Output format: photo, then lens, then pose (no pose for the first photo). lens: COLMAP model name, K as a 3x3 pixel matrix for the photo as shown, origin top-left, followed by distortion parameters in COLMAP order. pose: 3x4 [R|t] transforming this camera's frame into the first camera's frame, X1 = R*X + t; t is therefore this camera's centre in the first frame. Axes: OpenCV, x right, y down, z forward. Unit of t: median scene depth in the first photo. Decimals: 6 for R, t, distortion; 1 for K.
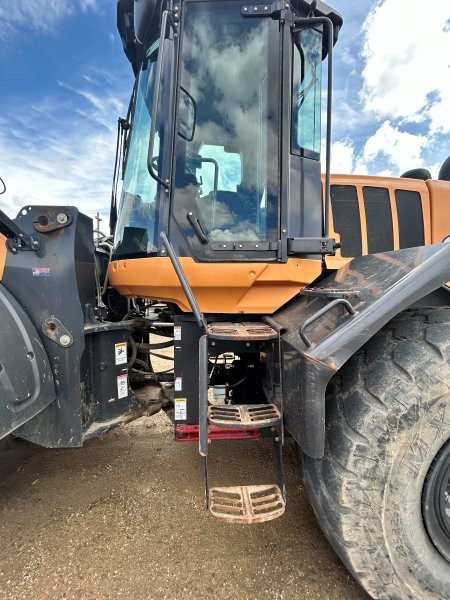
lens RADIAL K [[244.9, 0, 225.0], [0, 244.9, 300.0], [0, 0, 1]] dist [0.003251, -0.000345]
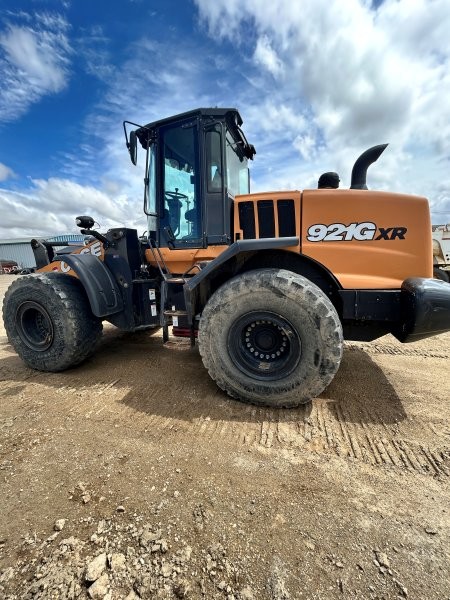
lens RADIAL K [[256.6, 0, 227.9], [0, 256.6, 301.3], [0, 0, 1]] dist [-0.010254, -0.000033]
pose [[0.932607, 0.033282, -0.359356, 1.195267], [0.006597, 0.994000, 0.109179, 0.055654], [0.360834, -0.104191, 0.926792, -0.979941]]
